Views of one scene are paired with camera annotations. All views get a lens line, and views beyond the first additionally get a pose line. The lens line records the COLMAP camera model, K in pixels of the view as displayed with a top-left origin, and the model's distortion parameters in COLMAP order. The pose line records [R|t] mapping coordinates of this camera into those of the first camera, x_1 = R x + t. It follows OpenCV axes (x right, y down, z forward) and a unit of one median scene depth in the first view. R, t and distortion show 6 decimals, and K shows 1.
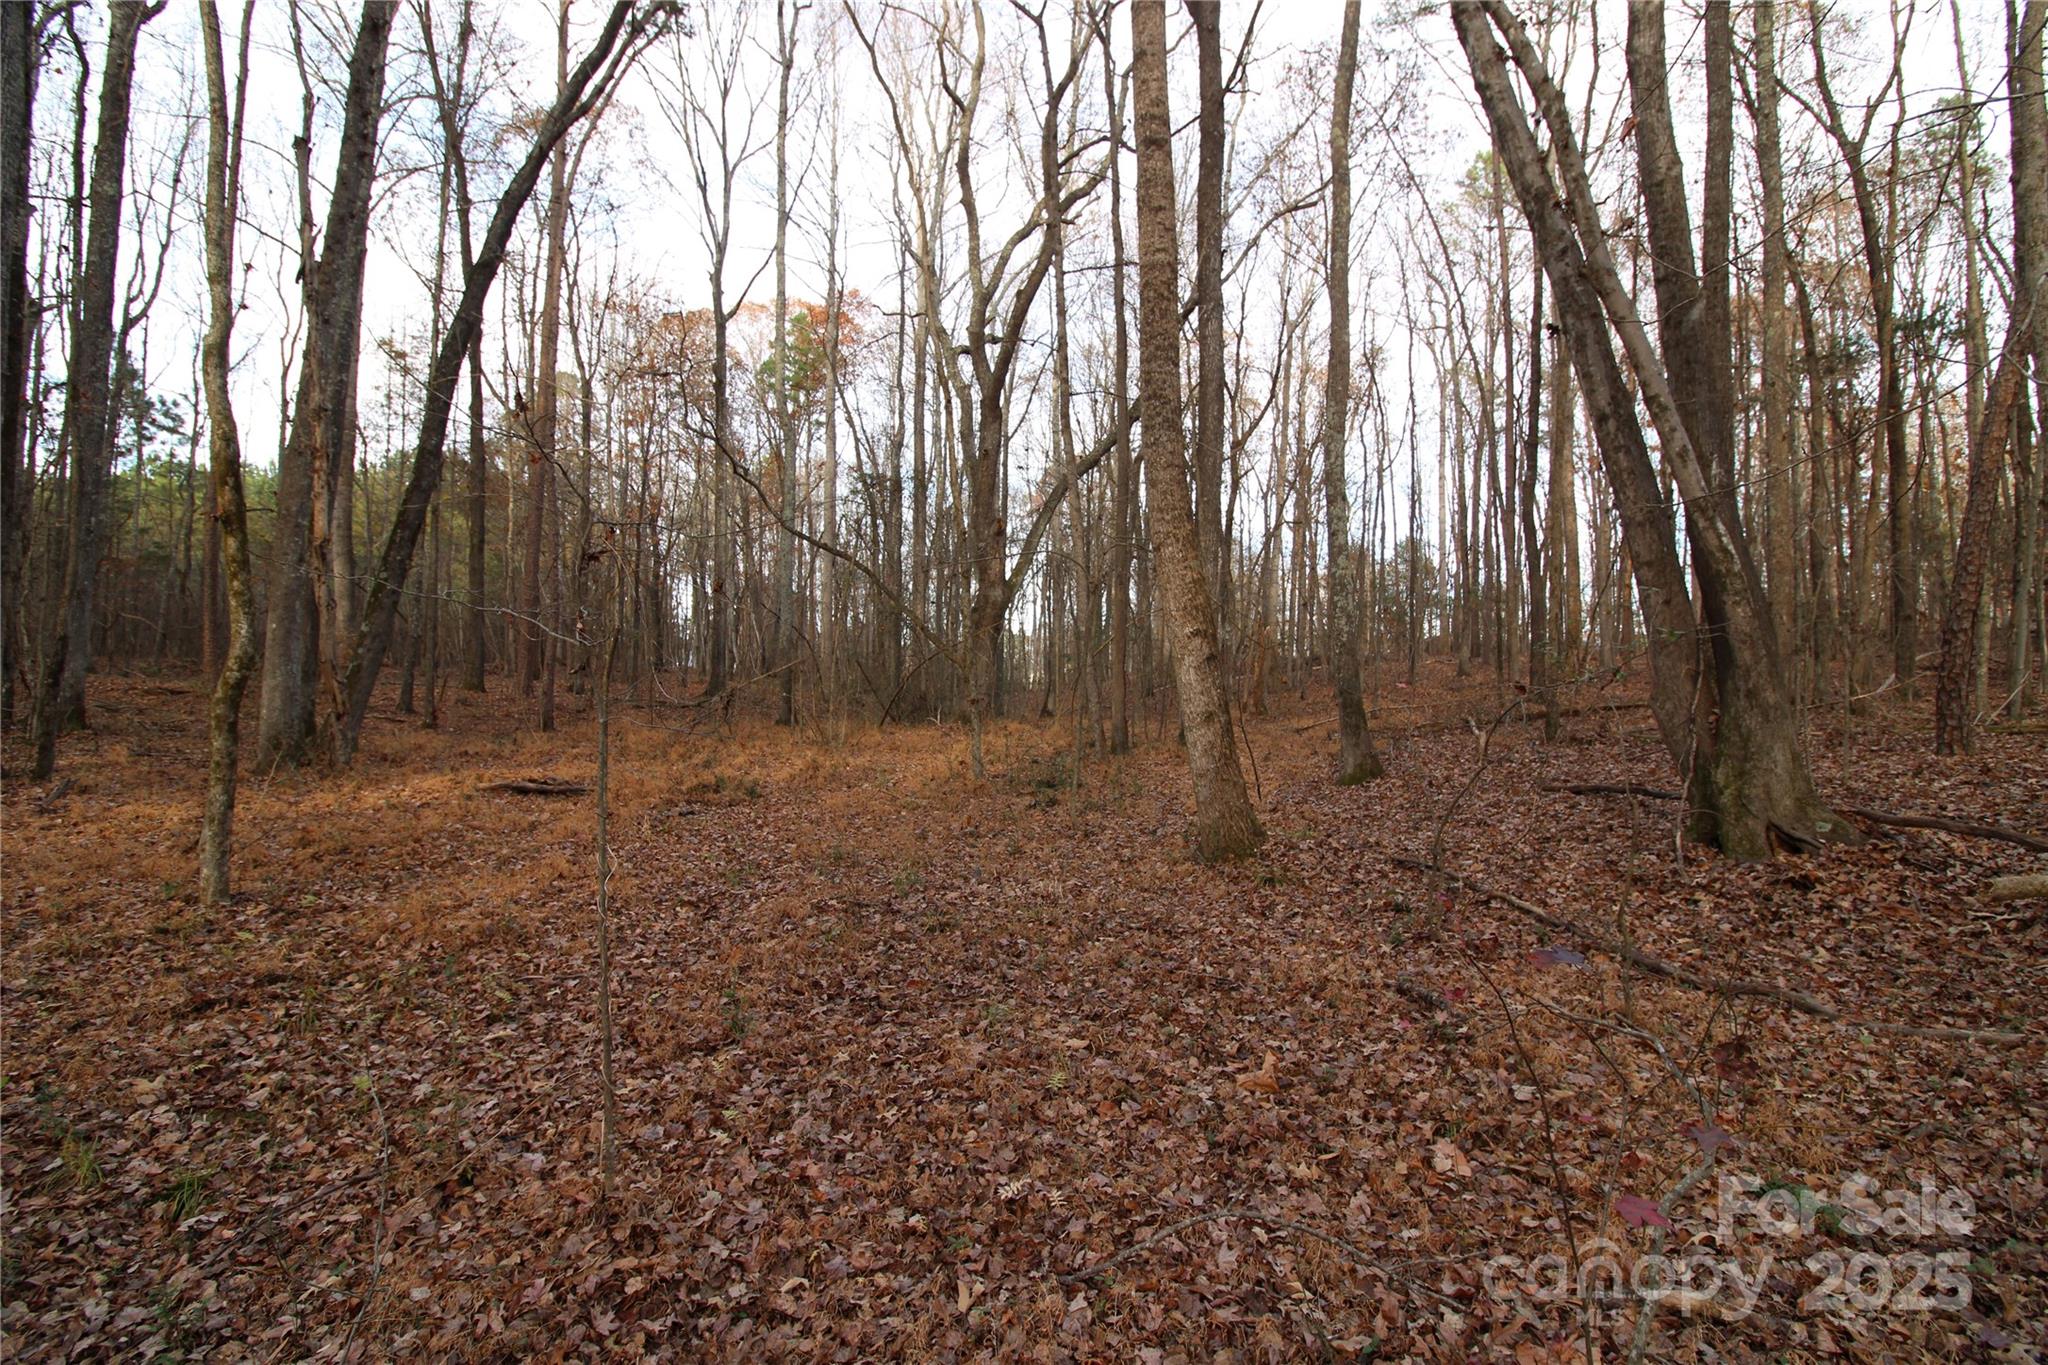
lens RADIAL K [[937.6, 0, 1019.4], [0, 937.6, 664.4], [0, 0, 1]] dist [0.000095, -0.013209]
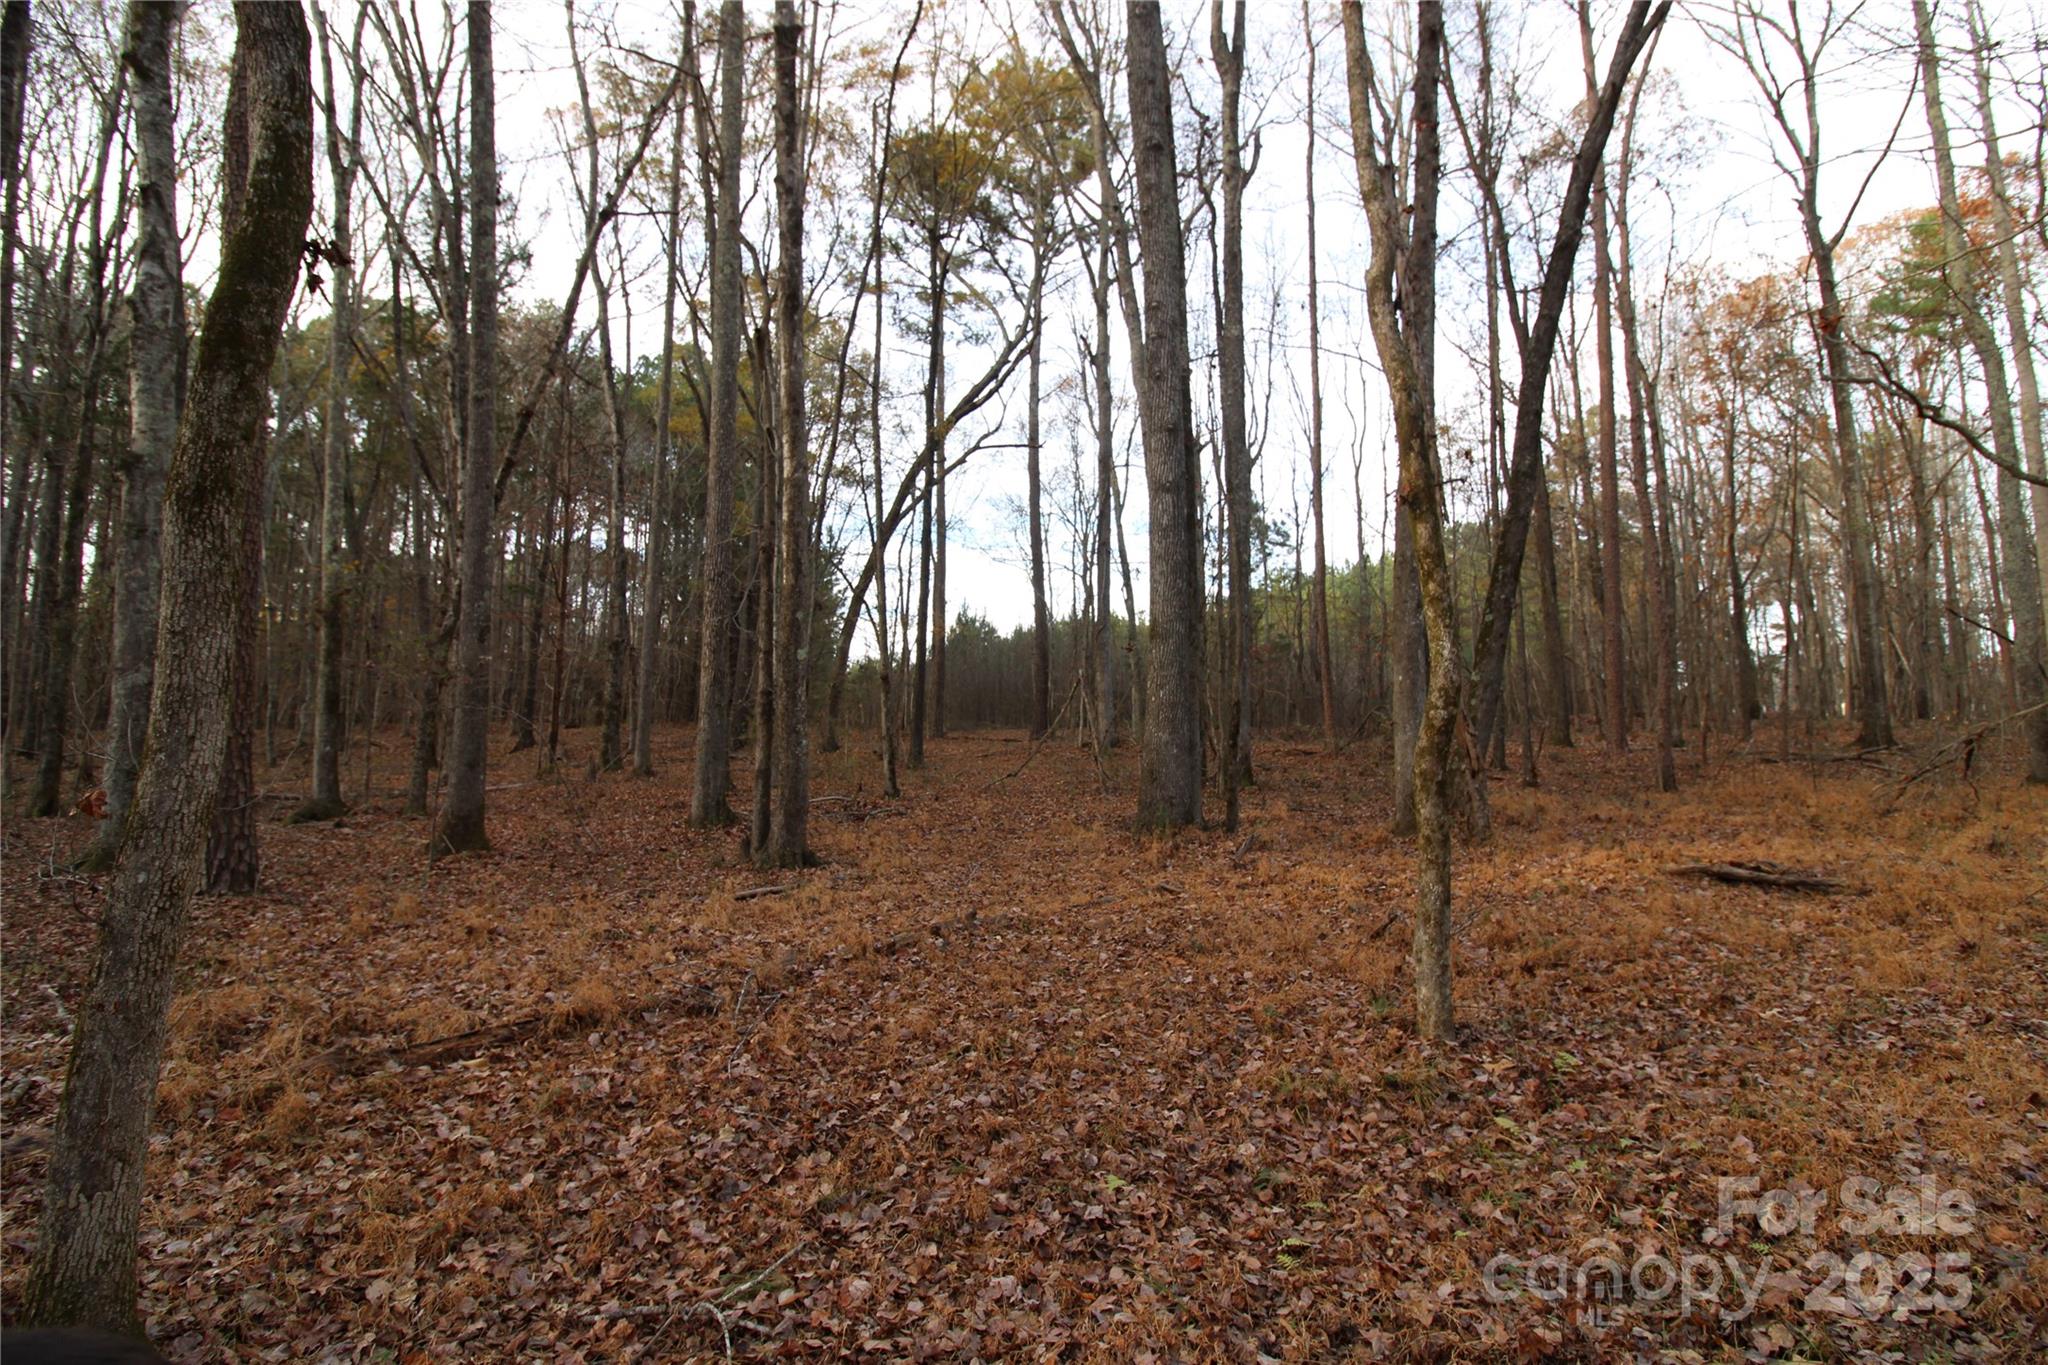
lens RADIAL K [[941.6, 0, 1038.0], [0, 941.6, 664.6], [0, 0, 1]] dist [0.001349, -0.013519]
pose [[0.537769, -0.096375, -0.837566, -0.086041], [0.046012, 0.995319, -0.084985, 0.004346], [0.841836, 0.007164, 0.539686, 0.075906]]
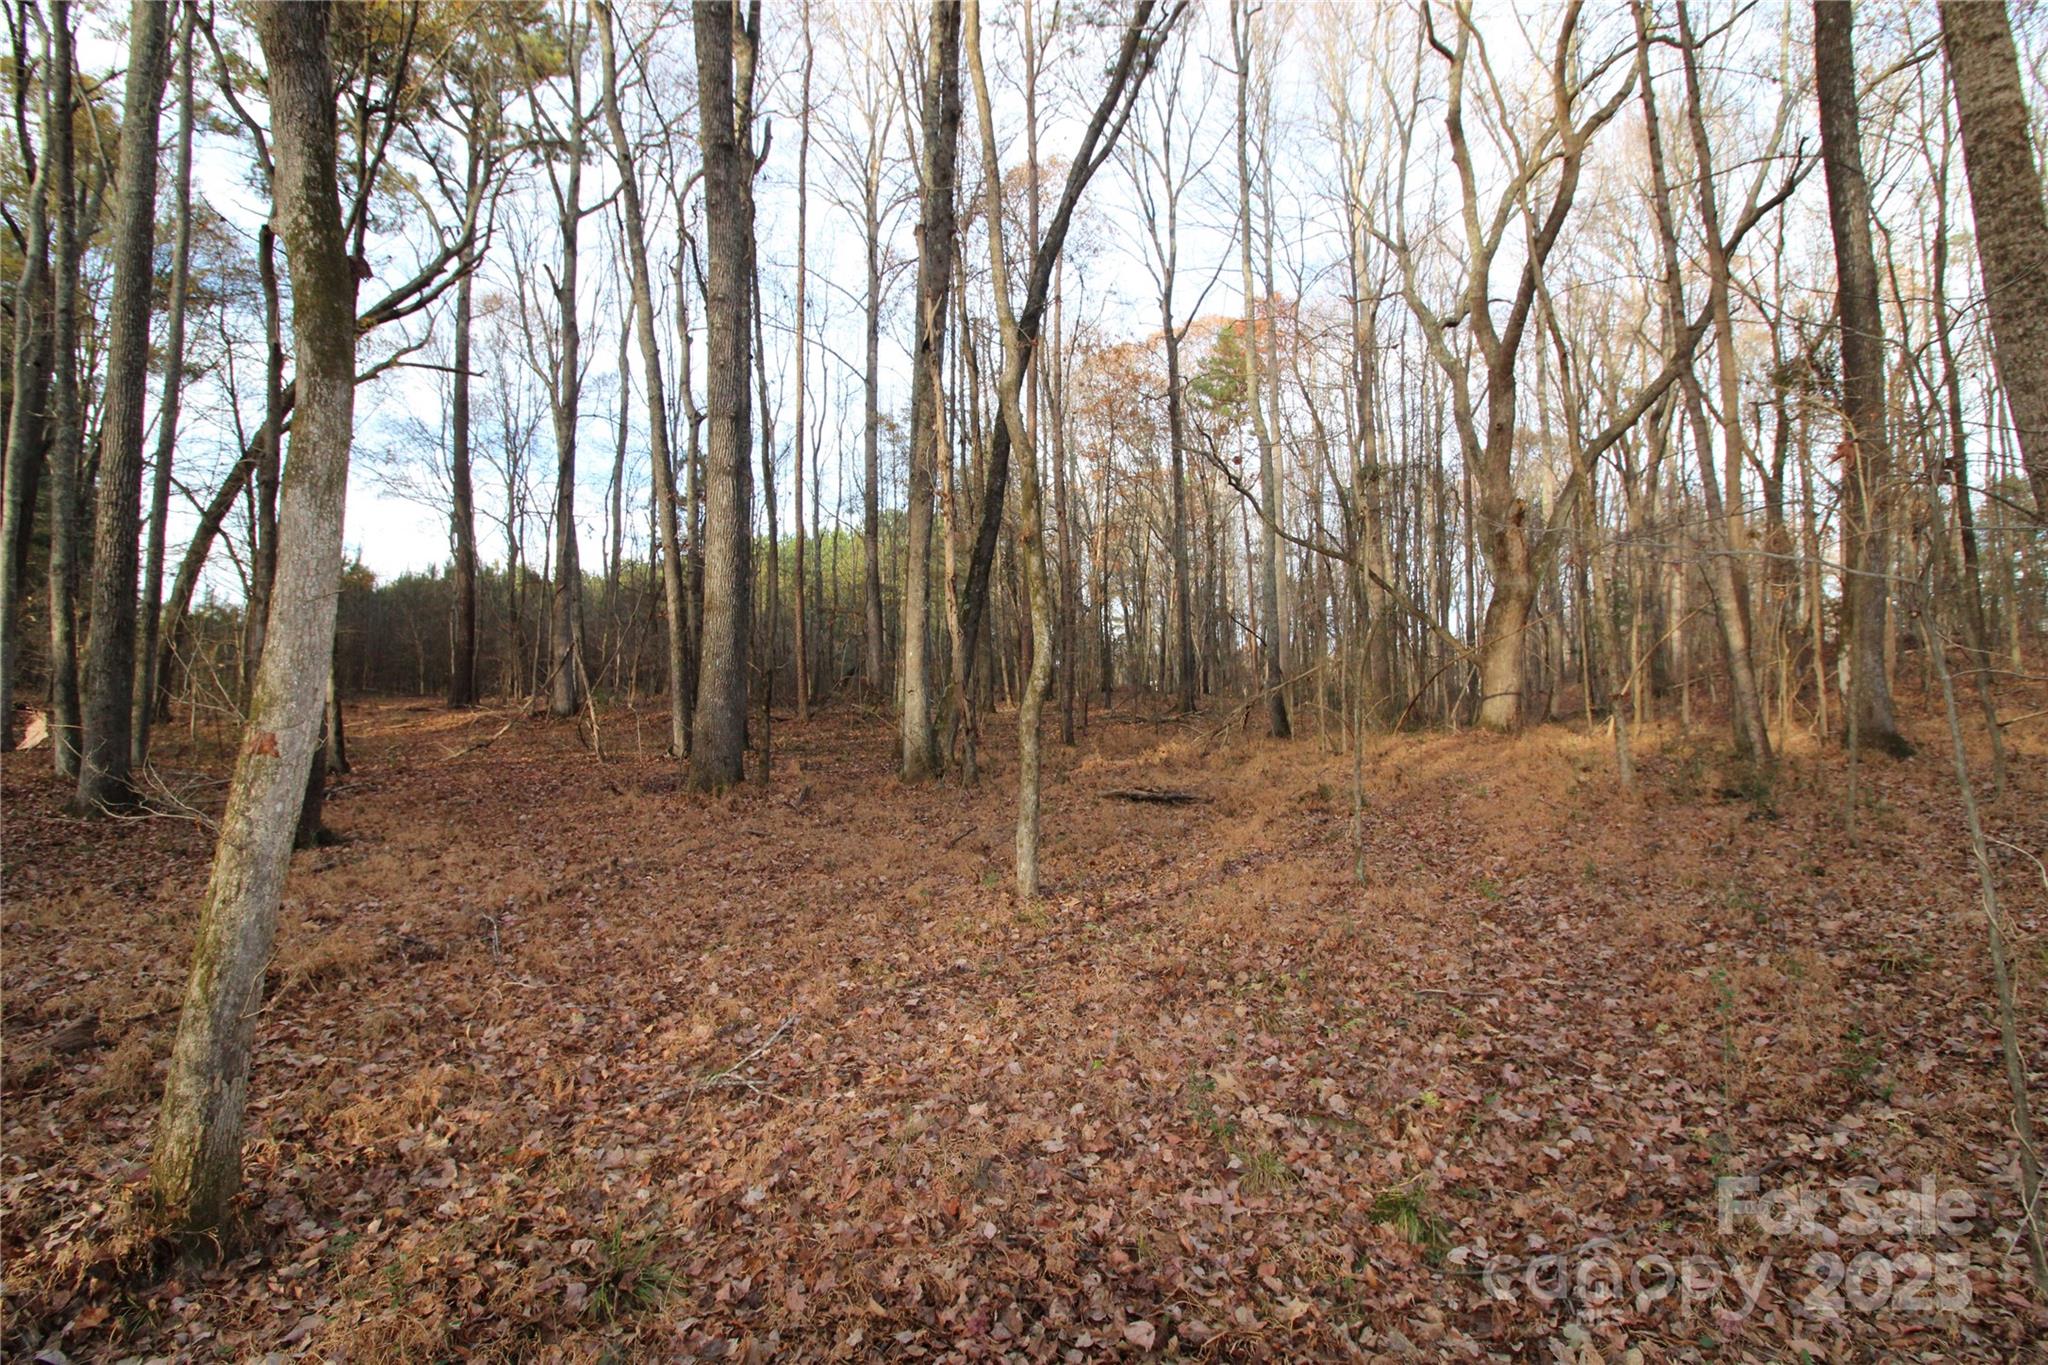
lens RADIAL K [[941.6, 0, 1038.0], [0, 941.6, 664.6], [0, 0, 1]] dist [0.001349, -0.013519]
pose [[0.915103, -0.050911, -0.399992, -0.086813], [0.044340, 0.998687, -0.025672, 0.003717], [0.400774, 0.005757, 0.916159, -0.000007]]
